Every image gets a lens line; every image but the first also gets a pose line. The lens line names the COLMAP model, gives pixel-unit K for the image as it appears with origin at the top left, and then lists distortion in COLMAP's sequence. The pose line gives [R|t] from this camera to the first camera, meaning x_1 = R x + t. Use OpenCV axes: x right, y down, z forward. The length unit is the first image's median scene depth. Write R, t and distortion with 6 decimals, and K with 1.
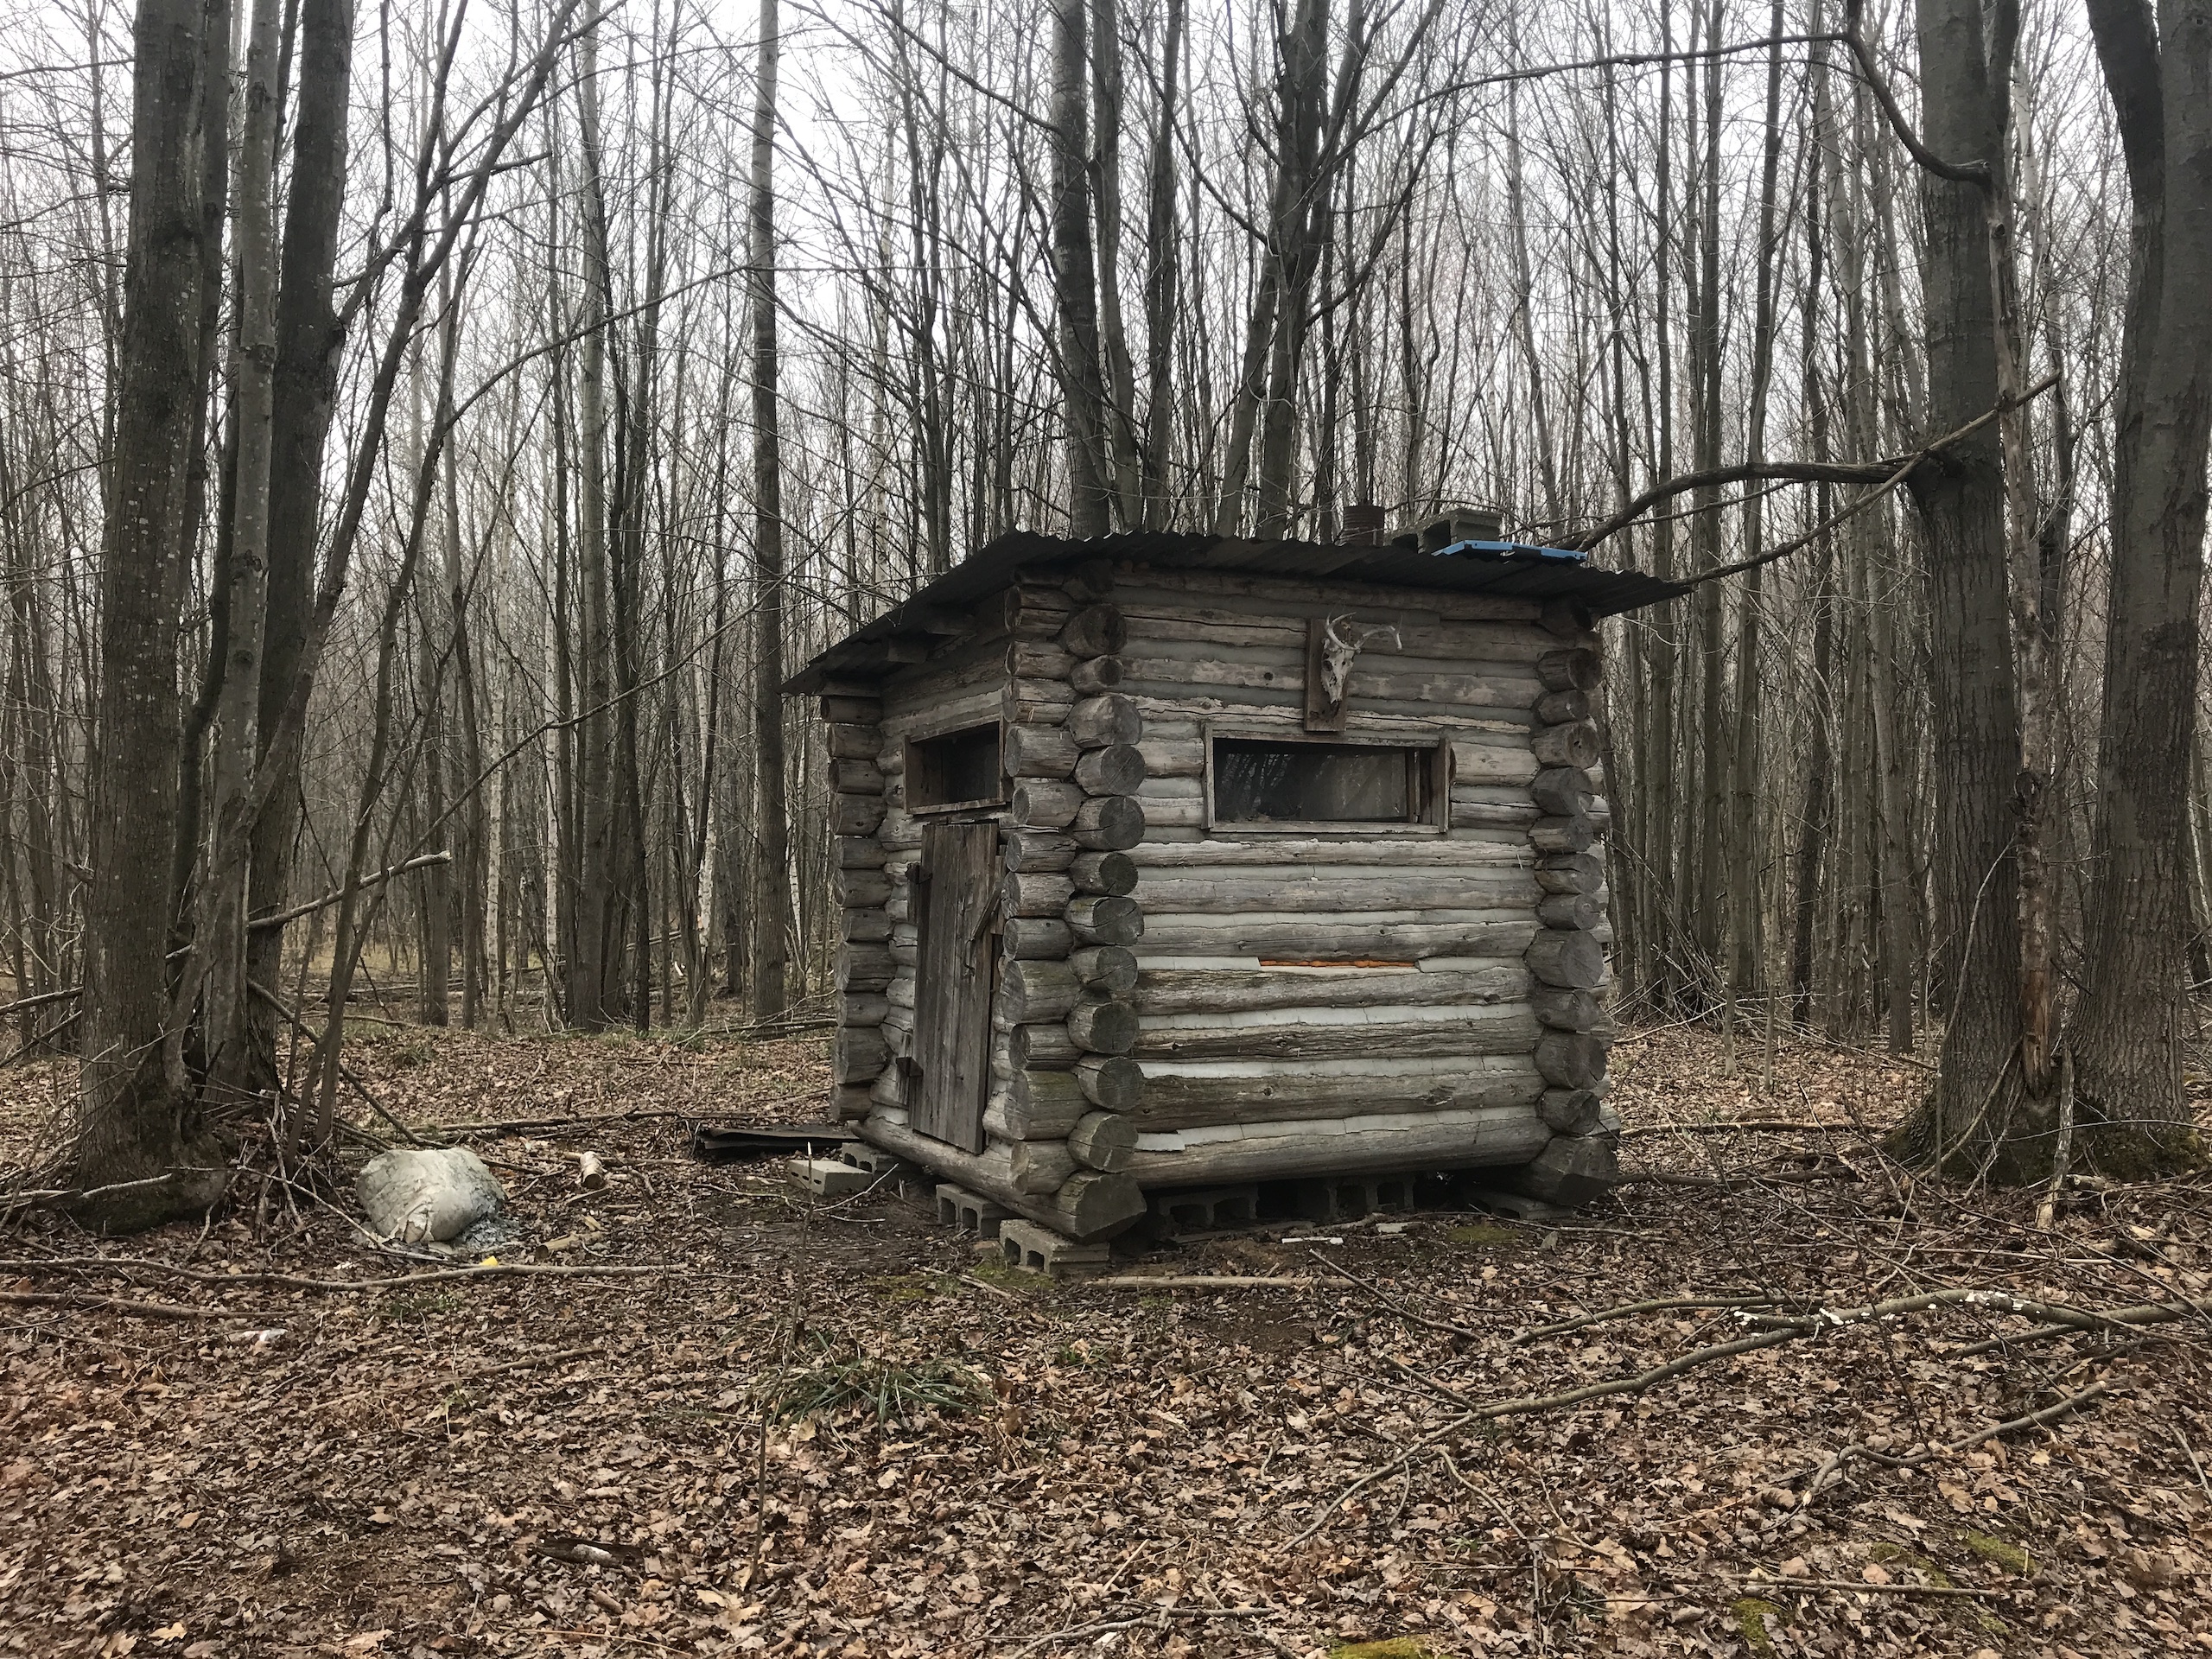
lens RADIAL K [[1773.9, 0, 1111.9], [0, 1773.9, 839.2], [0, 0, 1]] dist [-0.000332, -0.017377]
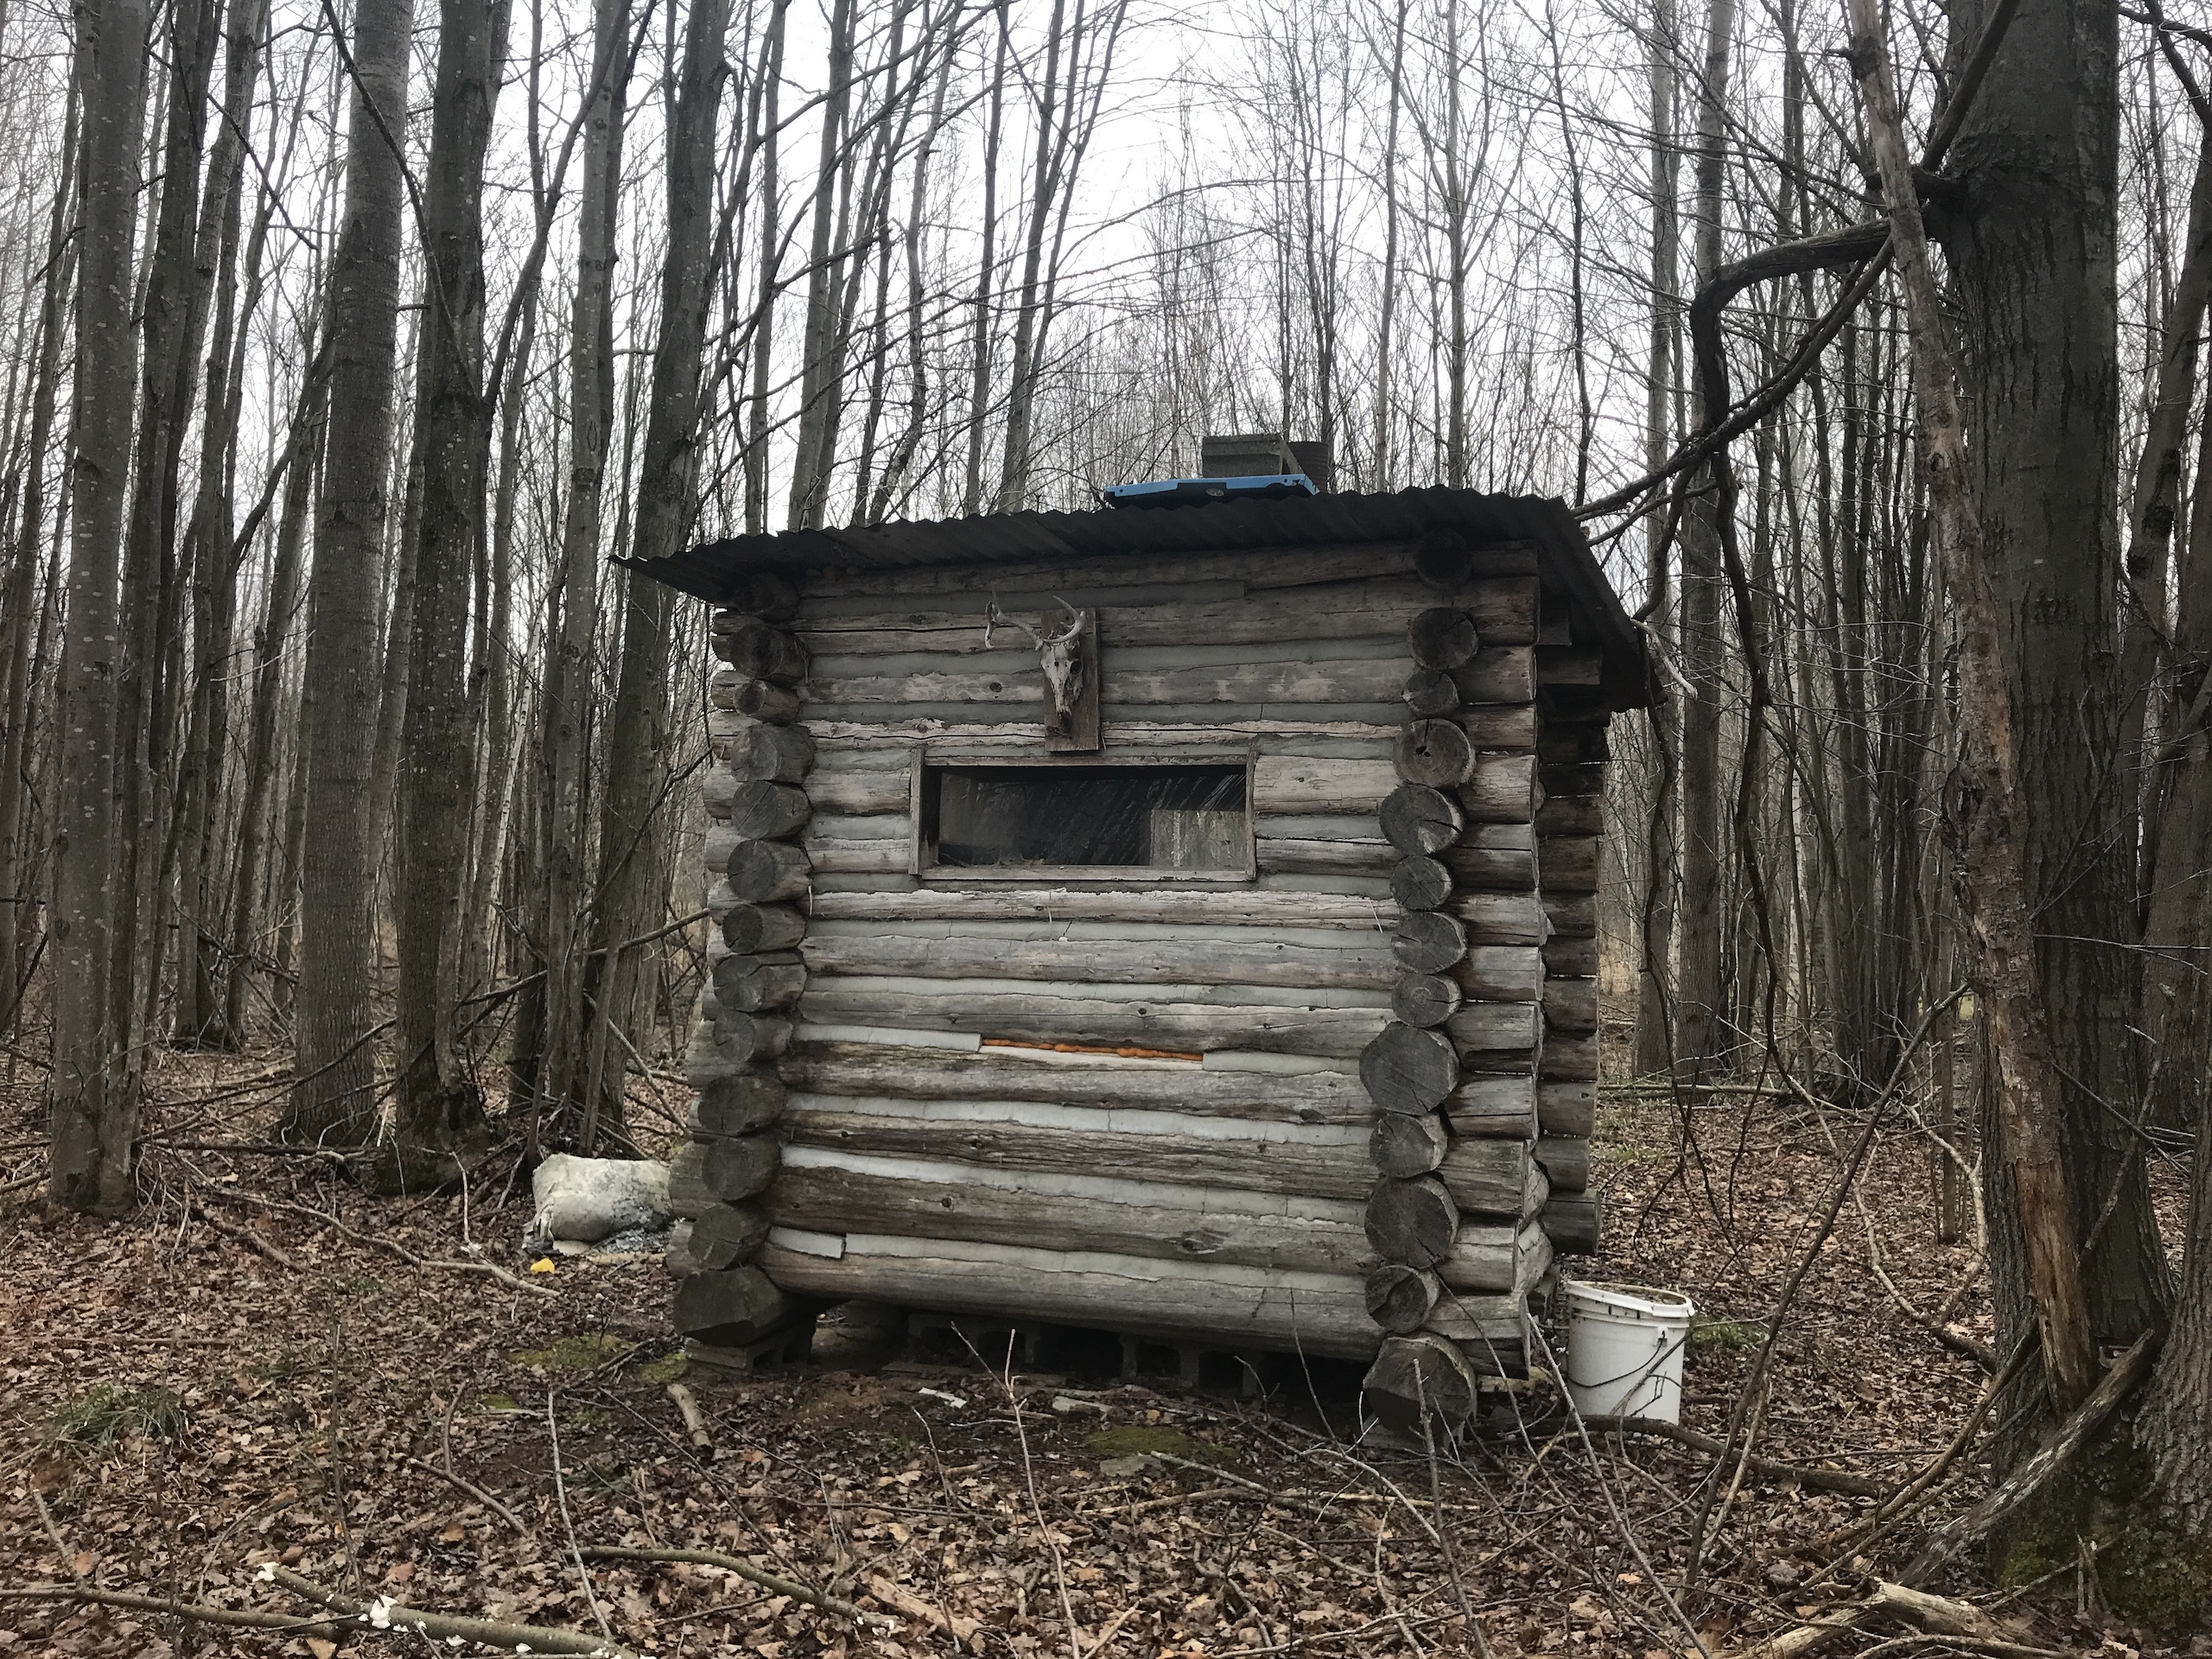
lens RADIAL K [[1773.9, 0, 1110.1], [0, 1773.9, 816.9], [0, 0, 1]] dist [-0.000332, -0.017377]
pose [[0.705075, -0.020737, -0.708829, 0.690577], [0.001501, 0.999614, -0.027751, -0.009996], [0.709131, 0.018503, 0.704834, 0.463467]]
